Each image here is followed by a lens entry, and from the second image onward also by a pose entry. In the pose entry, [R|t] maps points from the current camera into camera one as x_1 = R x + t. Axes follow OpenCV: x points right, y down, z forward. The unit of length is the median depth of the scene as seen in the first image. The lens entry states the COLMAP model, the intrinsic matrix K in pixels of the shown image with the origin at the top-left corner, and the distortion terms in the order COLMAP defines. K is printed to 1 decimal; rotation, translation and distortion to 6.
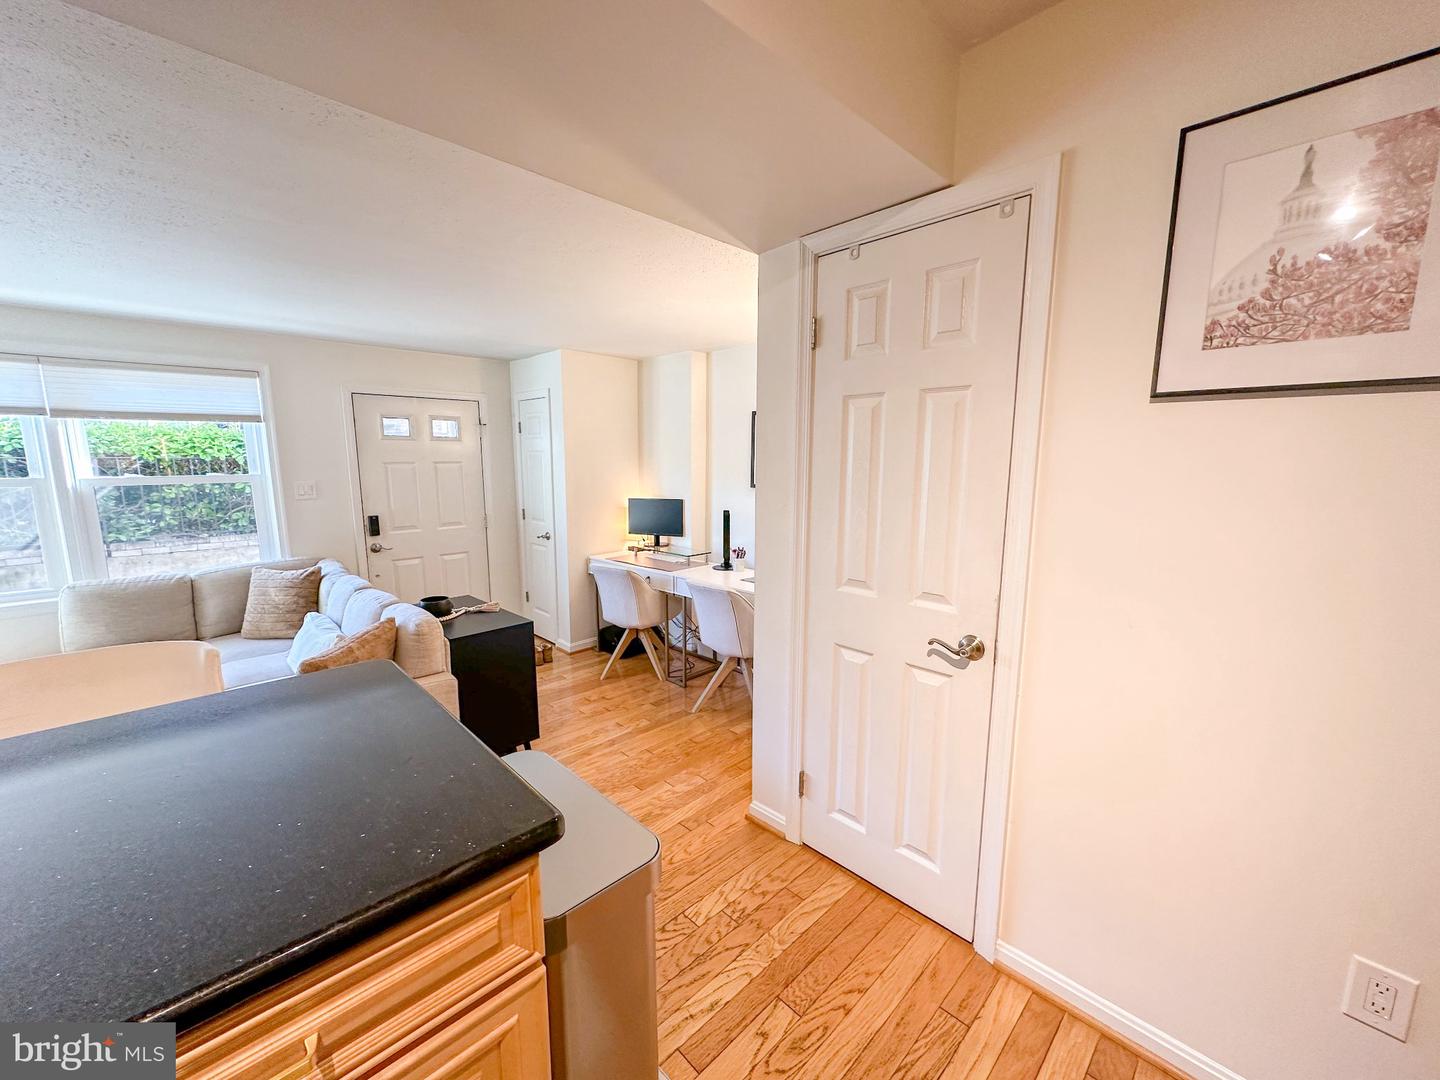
lens RADIAL K [[571.8, 0, 721.3], [0, 571.8, 540.8], [0, 0, 1]] dist [-0.001878, 0.000530]
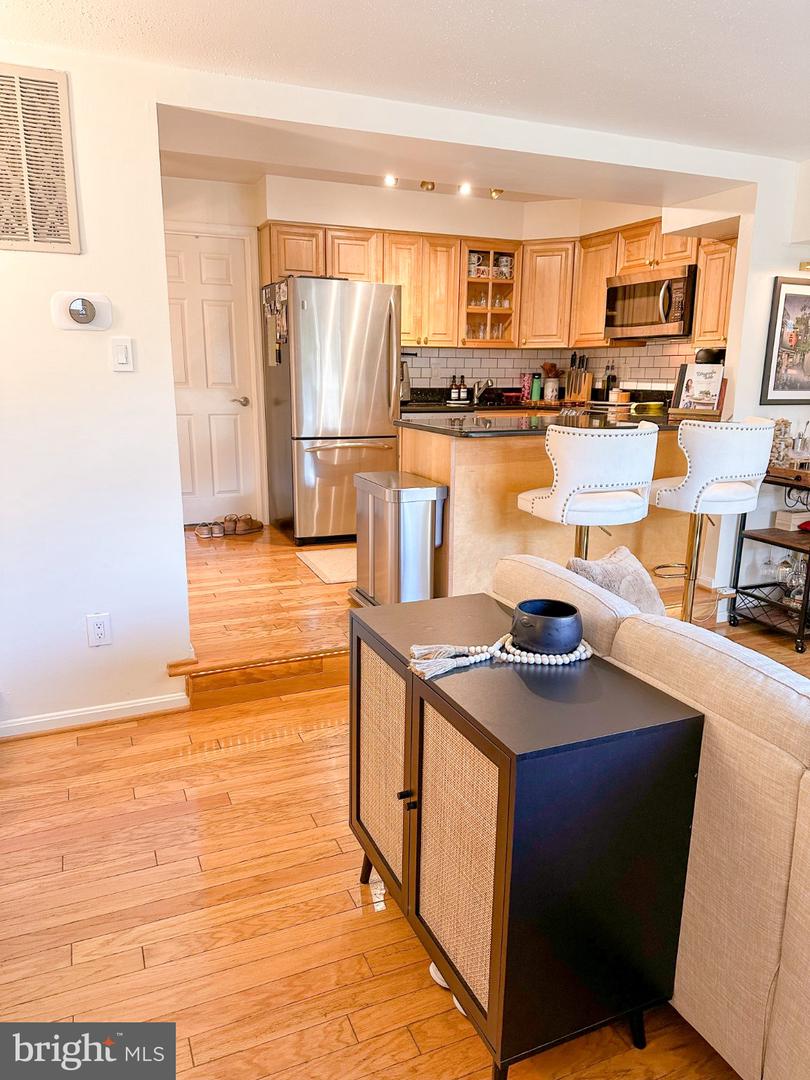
lens RADIAL K [[754.6, 0, 407.4], [0, 754.6, 543.9], [0, 0, 1]] dist [0.059994, -0.074313]
pose [[-0.931693, -0.091530, 0.351525, -0.463199], [0.043298, 0.932850, 0.357653, -0.119175], [-0.360656, 0.348444, -0.865167, 1.172536]]
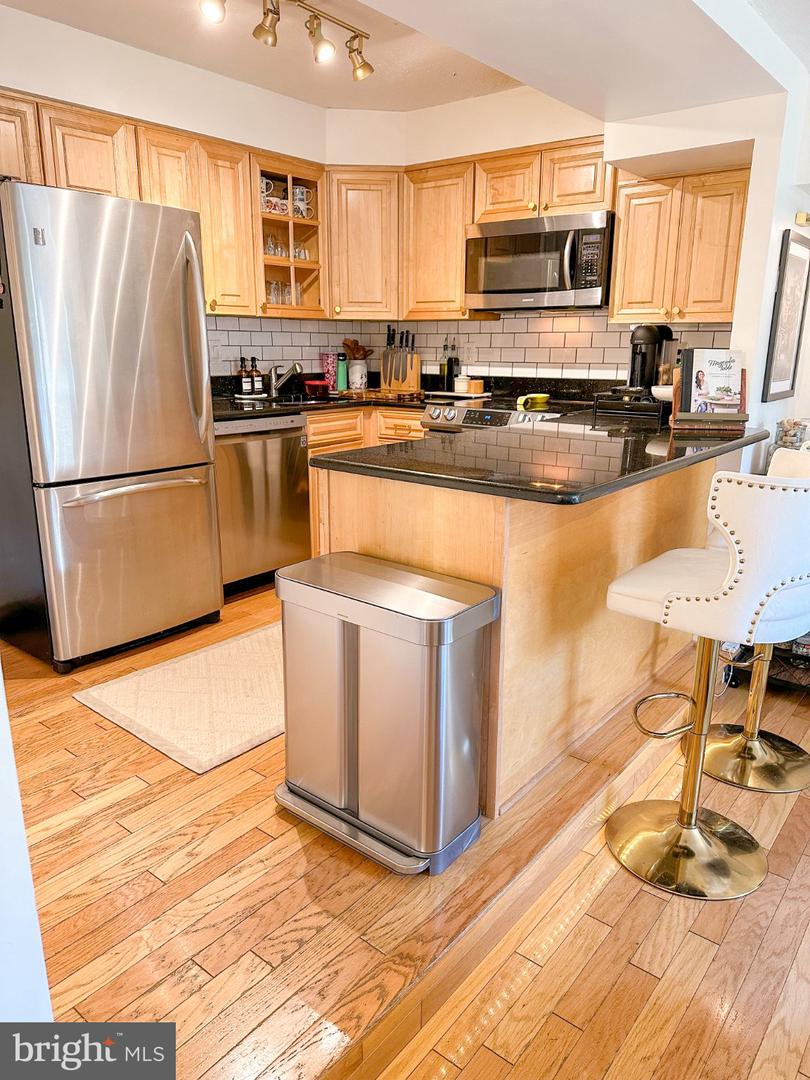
lens RADIAL K [[754.6, 0, 402.2], [0, 754.6, 542.3], [0, 0, 1]] dist [0.059994, -0.074313]
pose [[-0.993176, 0.023785, -0.114171, -0.058652], [-0.024004, 0.916329, 0.399705, -0.075329], [0.114126, 0.399718, -0.909506, 0.755584]]
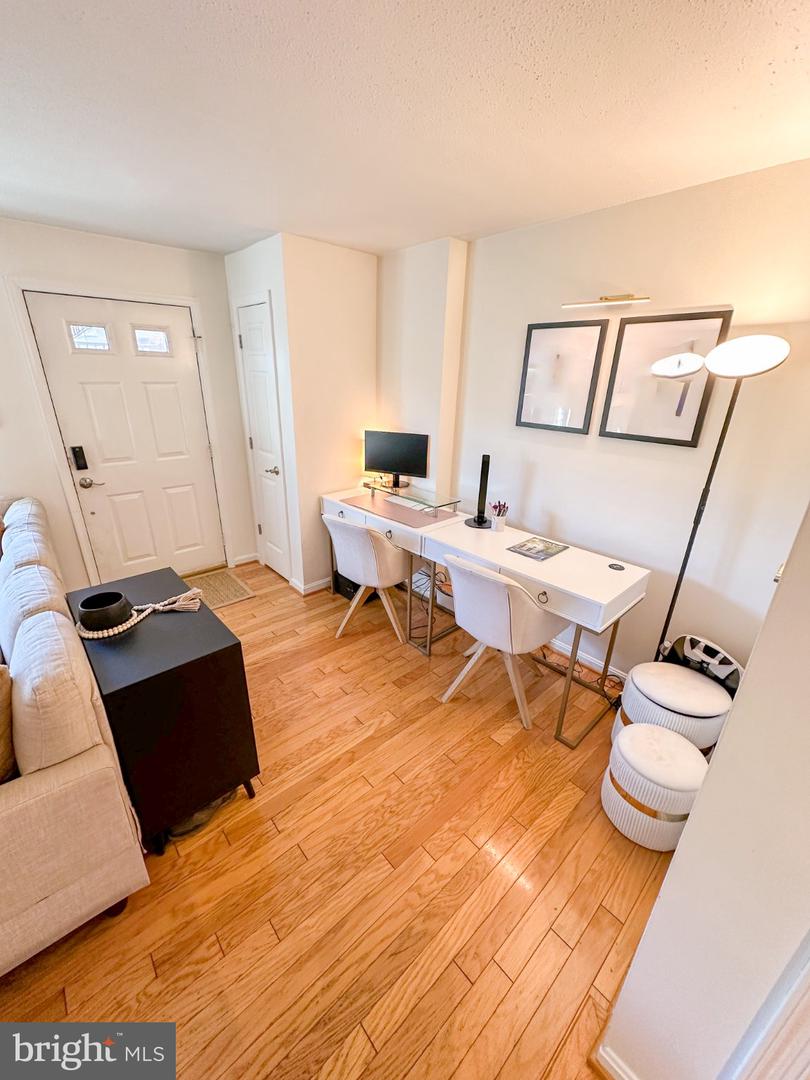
lens RADIAL K [[428.8, 0, 404.0], [0, 428.8, 540.8], [0, 0, 1]] dist [-0.001878, 0.000530]
pose [[0.998482, 0.038040, -0.039830, -0.087236], [-0.027985, 0.973265, 0.227972, -0.076888], [0.047437, -0.226511, 0.972853, 0.403162]]
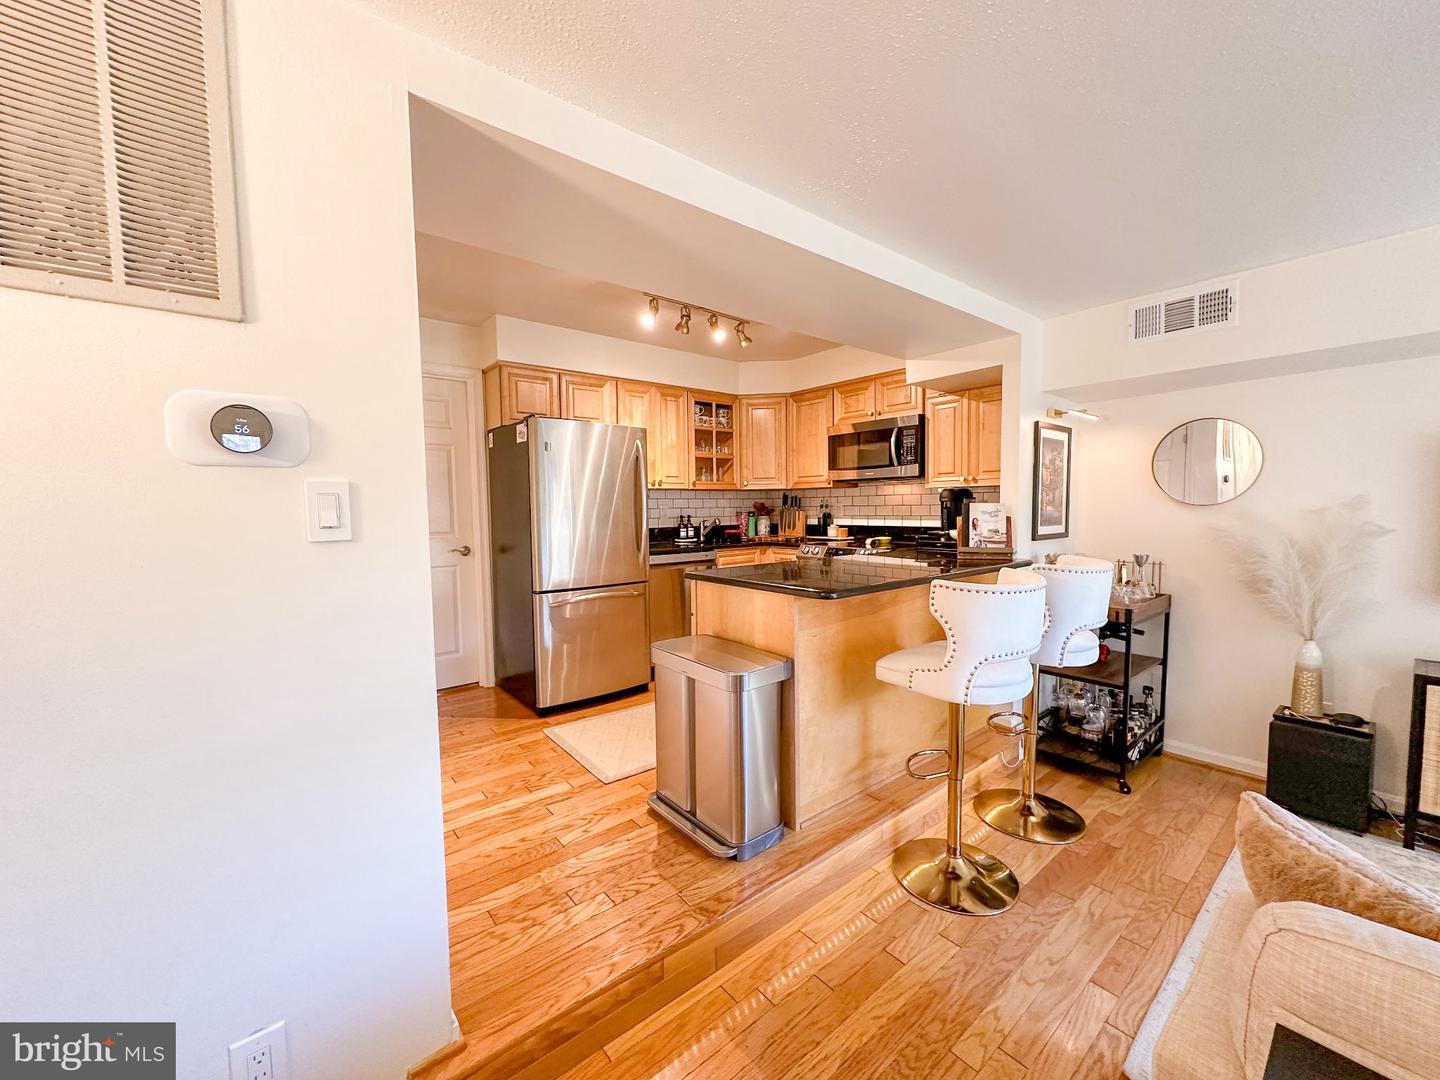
lens RADIAL K [[571.8, 0, 722.1], [0, 571.8, 540.3], [0, 0, 1]] dist [-0.001878, 0.000530]
pose [[-0.995975, 0.005967, 0.089438, -0.160471], [0.024500, 0.977909, 0.207588, -0.079888], [-0.086223, 0.208944, -0.974119, 0.845563]]
